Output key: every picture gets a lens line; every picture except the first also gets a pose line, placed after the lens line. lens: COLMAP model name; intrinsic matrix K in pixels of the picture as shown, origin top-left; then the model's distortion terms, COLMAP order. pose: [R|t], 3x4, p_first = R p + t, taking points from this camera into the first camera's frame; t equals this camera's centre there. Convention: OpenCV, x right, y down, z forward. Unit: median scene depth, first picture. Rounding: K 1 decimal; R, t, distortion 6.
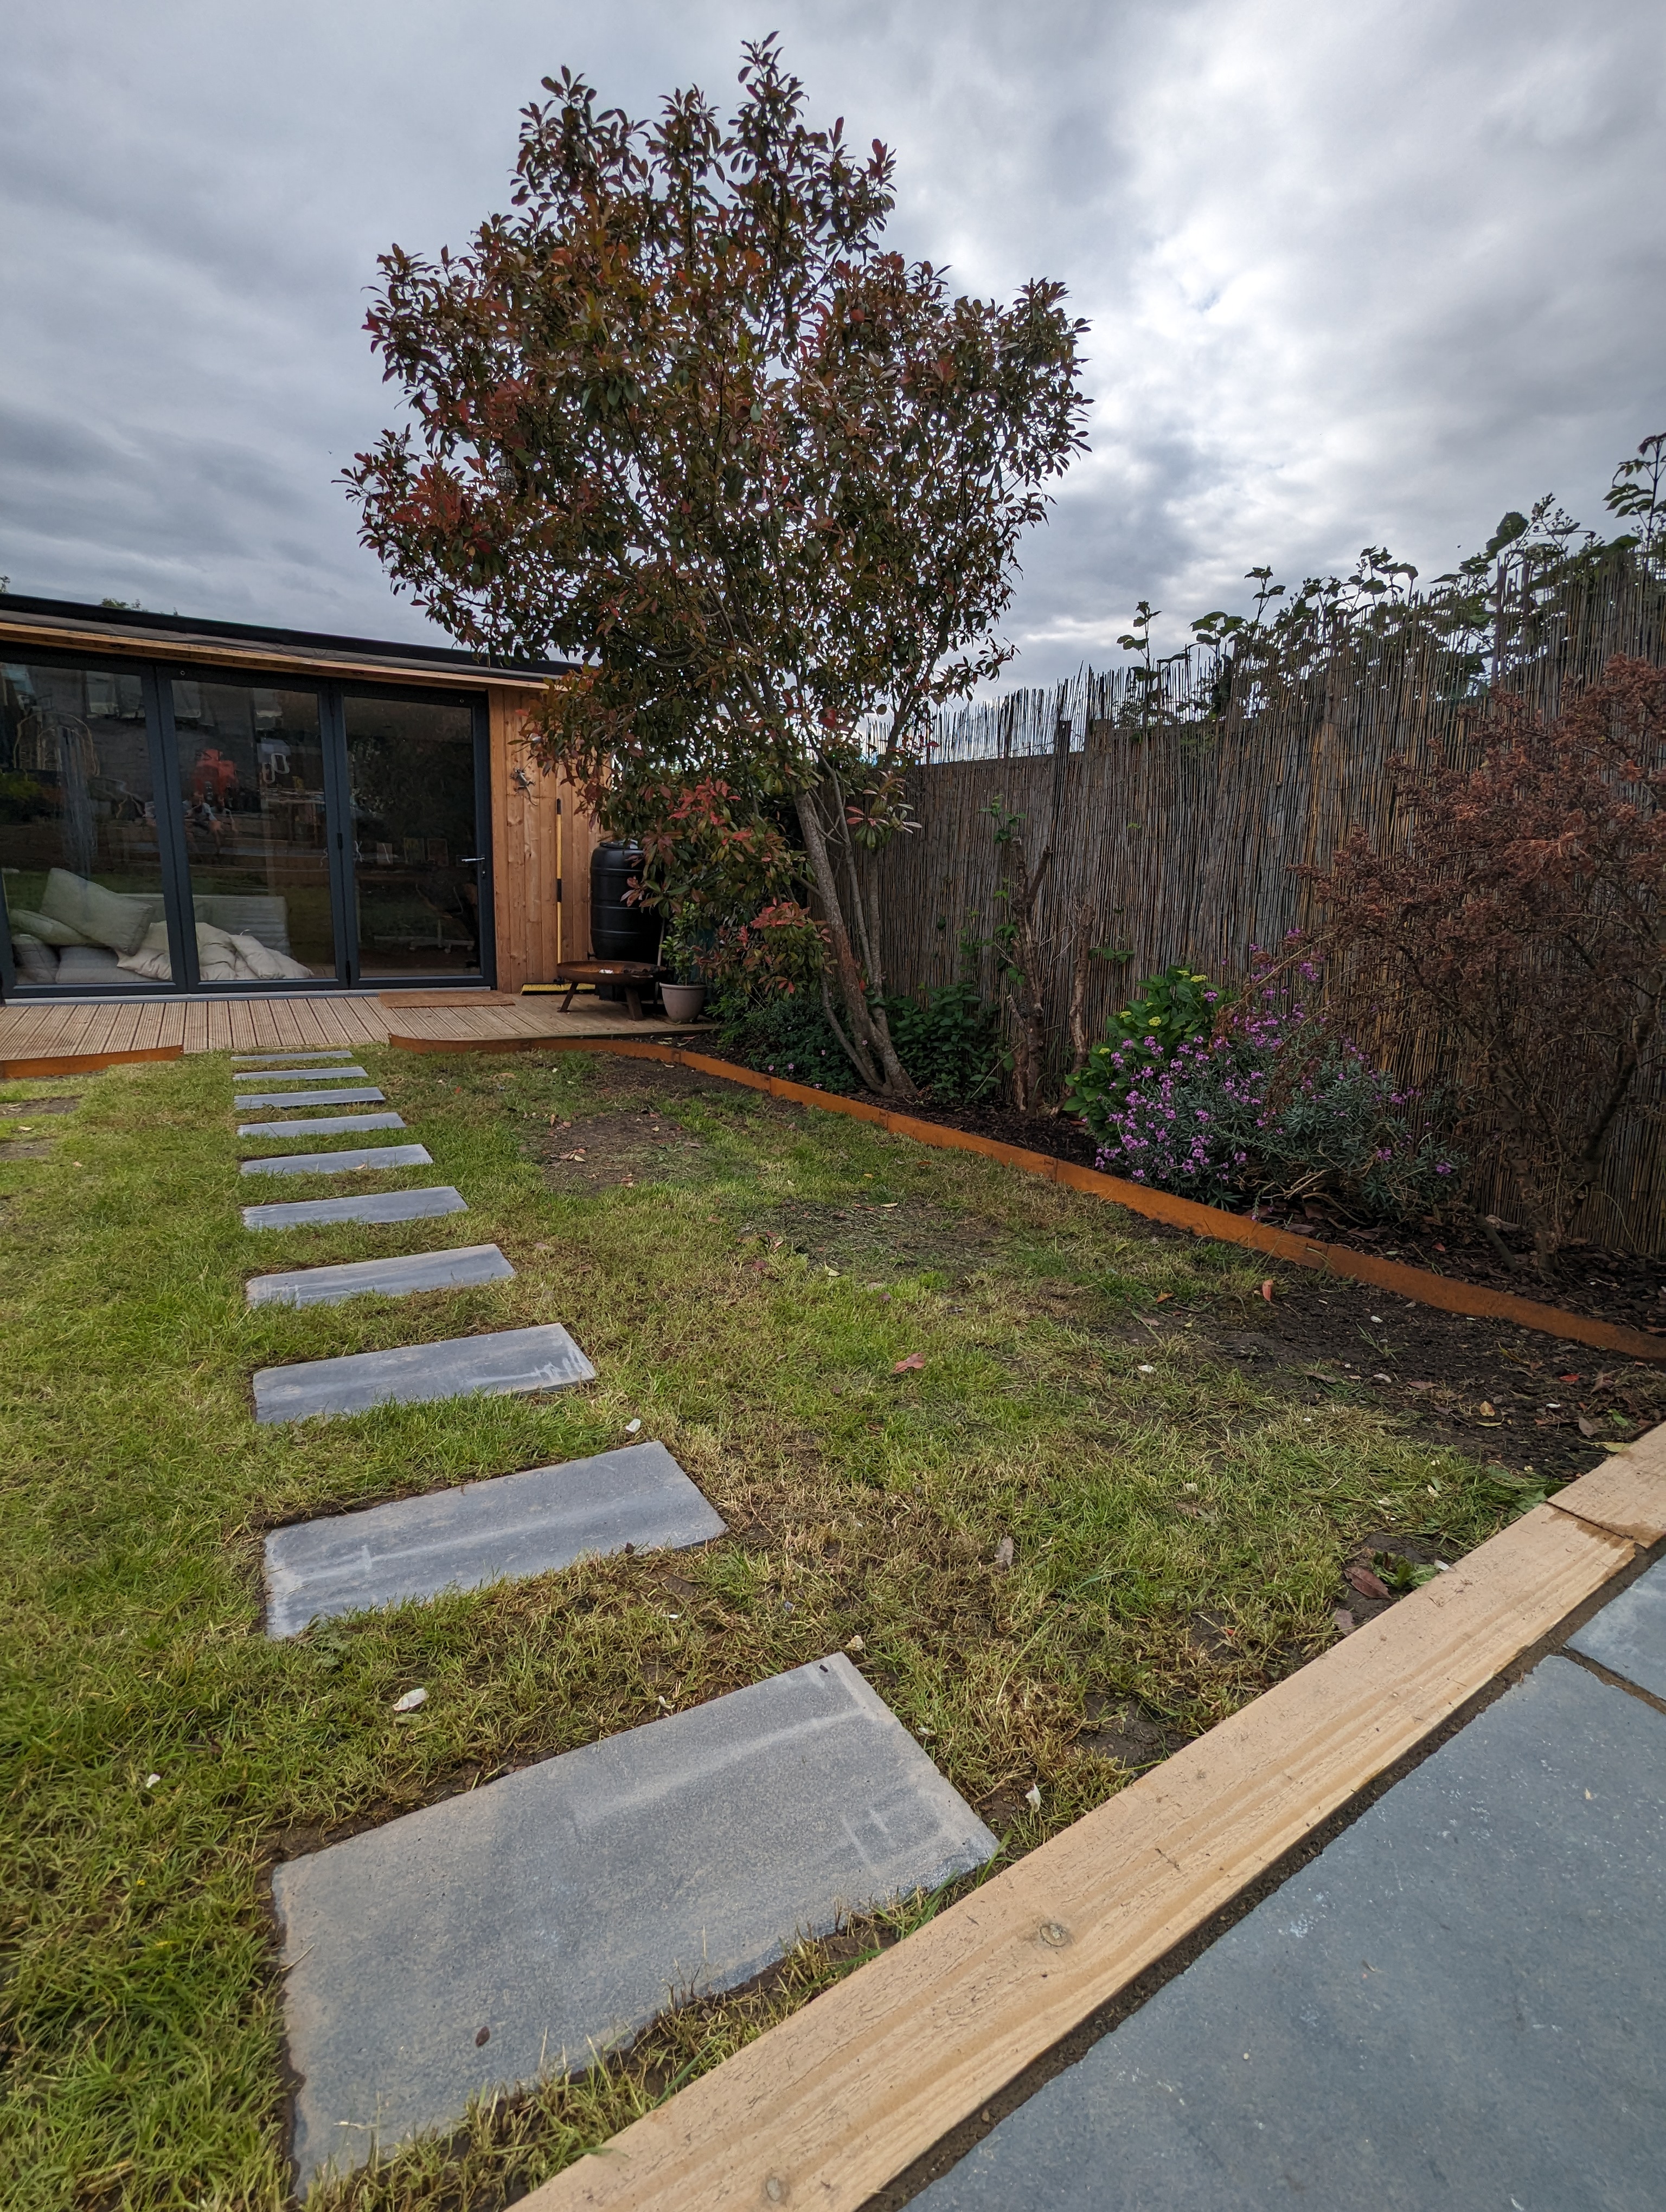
lens RADIAL K [[1051.8, 0, 821.8], [0, 1051.8, 1108.4], [0, 0, 1]] dist [-0.000812, 0.000074]
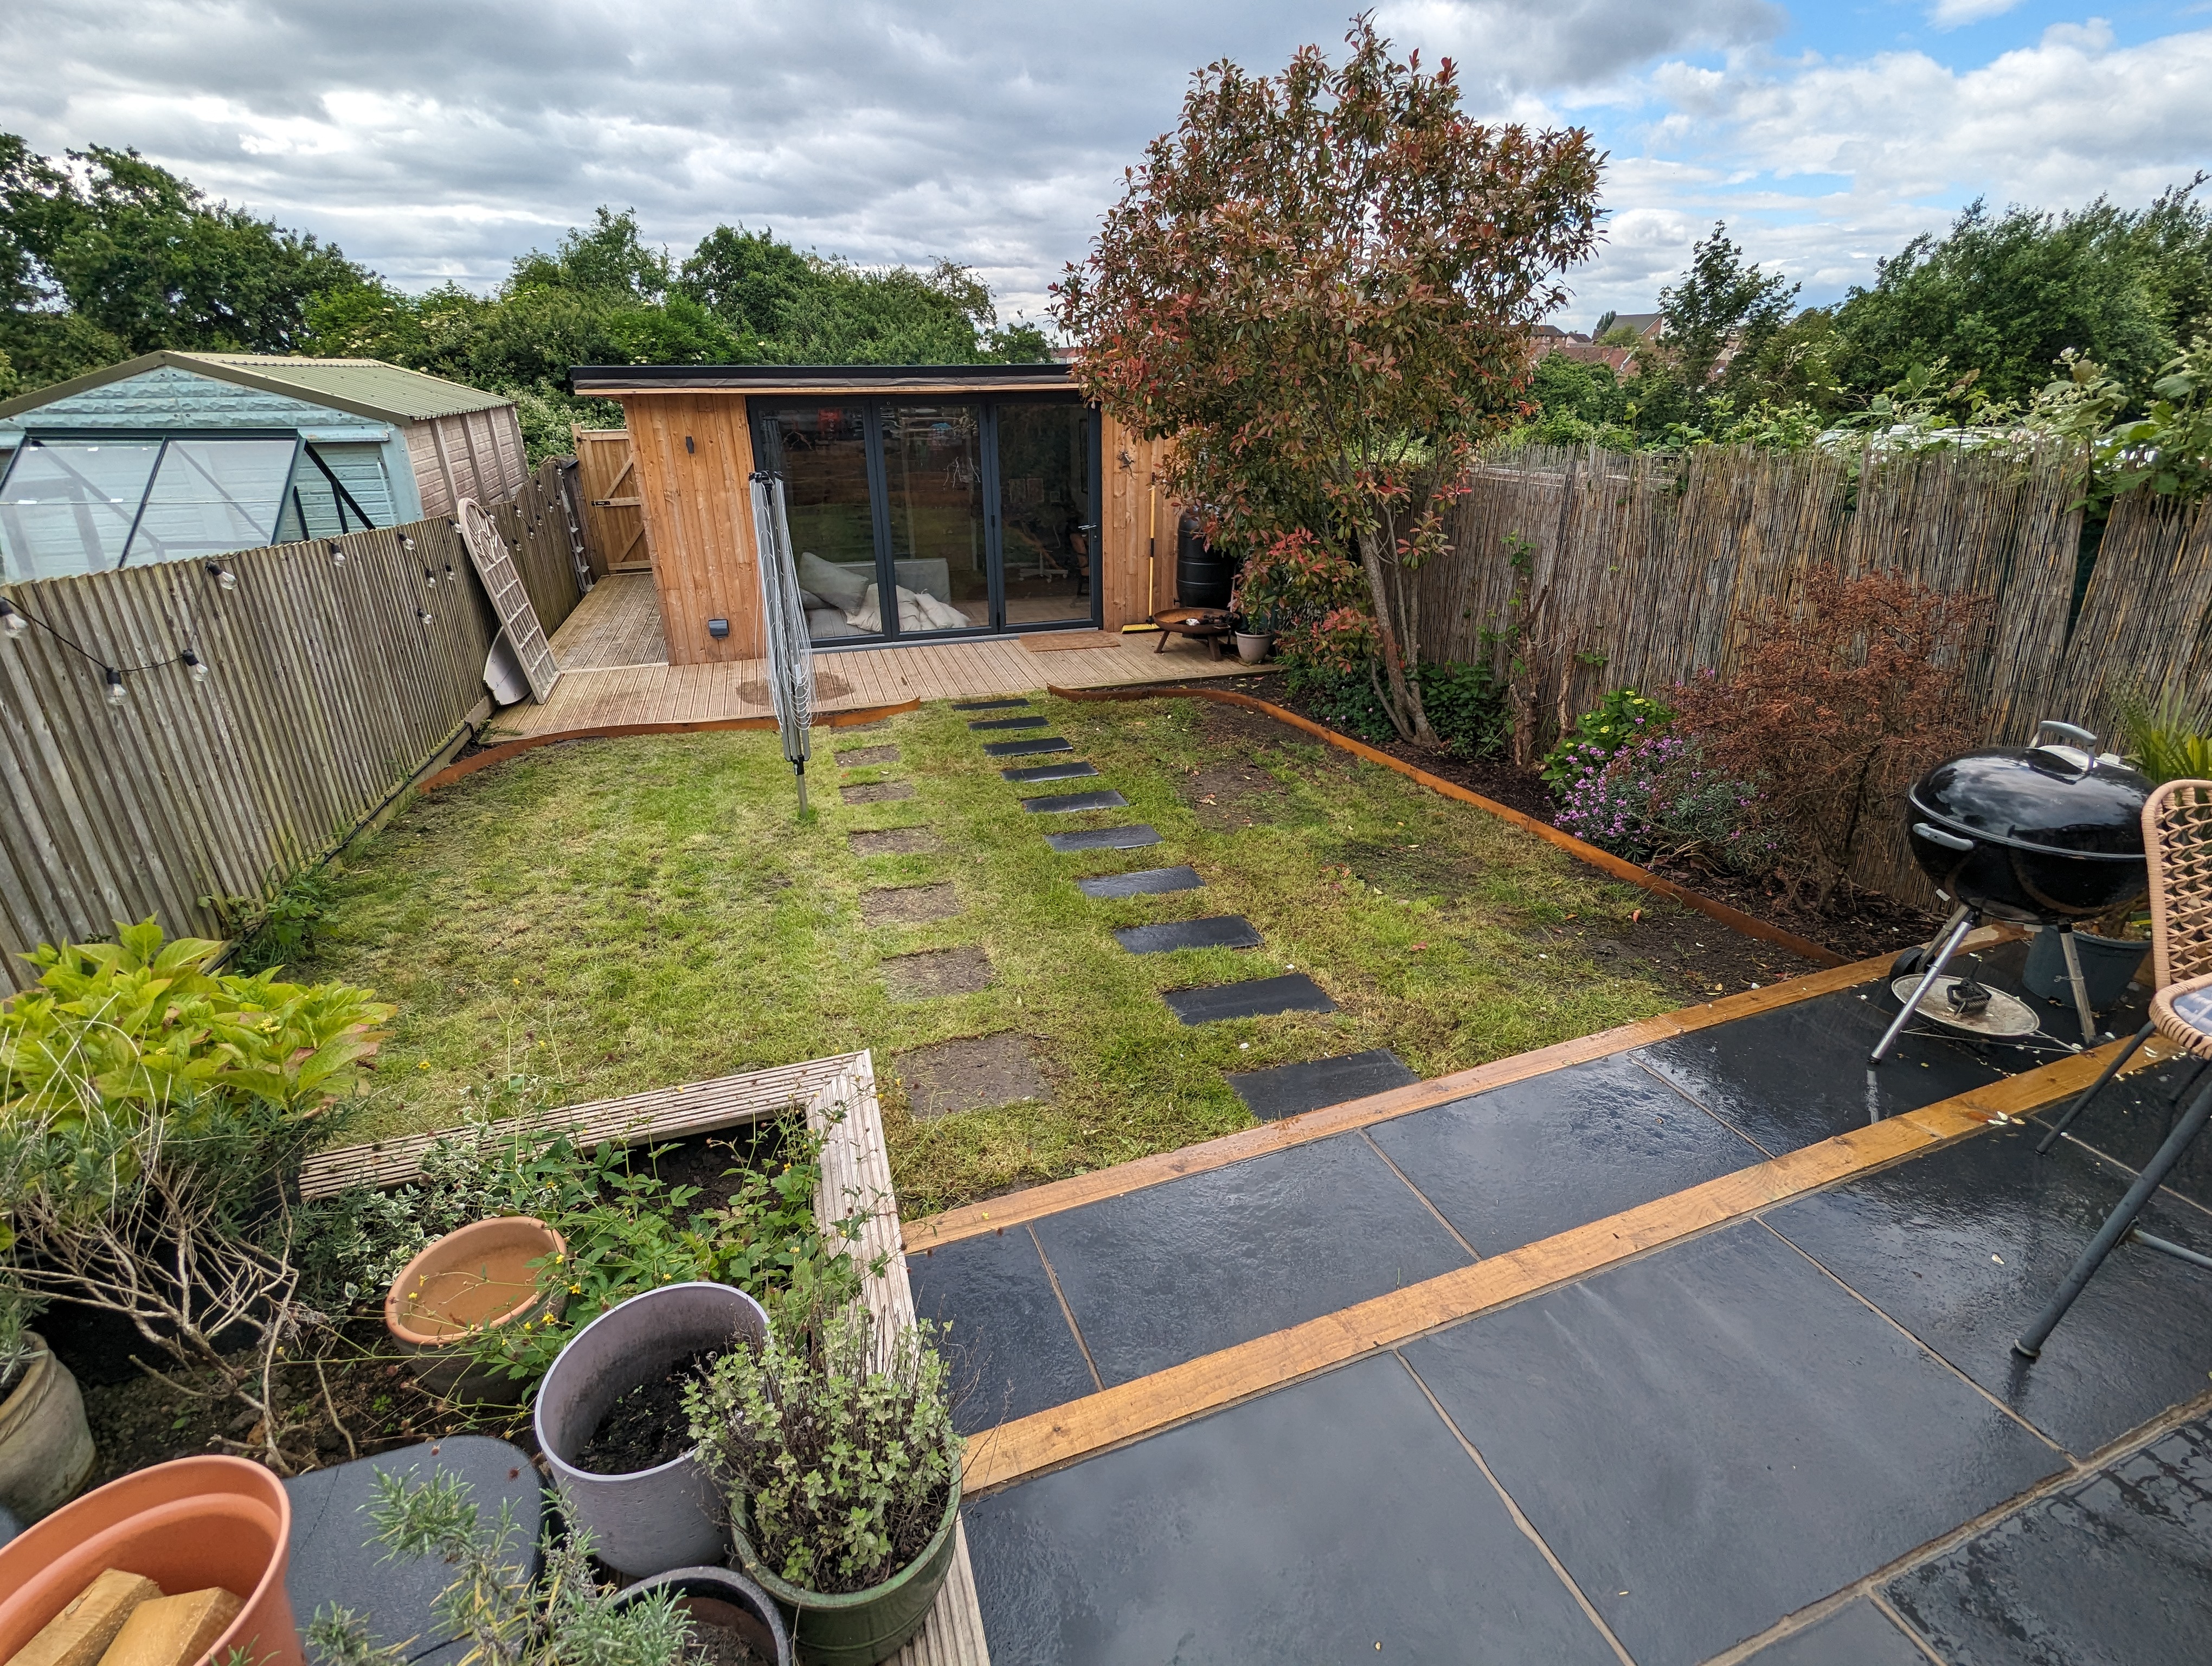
lens RADIAL K [[1051.8, 0, 1095.7], [0, 1051.8, 836.2], [0, 0, 1]] dist [-0.000812, 0.000074]
pose [[0.973012, 0.039717, -0.227310, -0.034559], [-0.001791, 0.986346, 0.164675, -0.145511], [0.230746, -0.159824, 0.959798, -0.514260]]
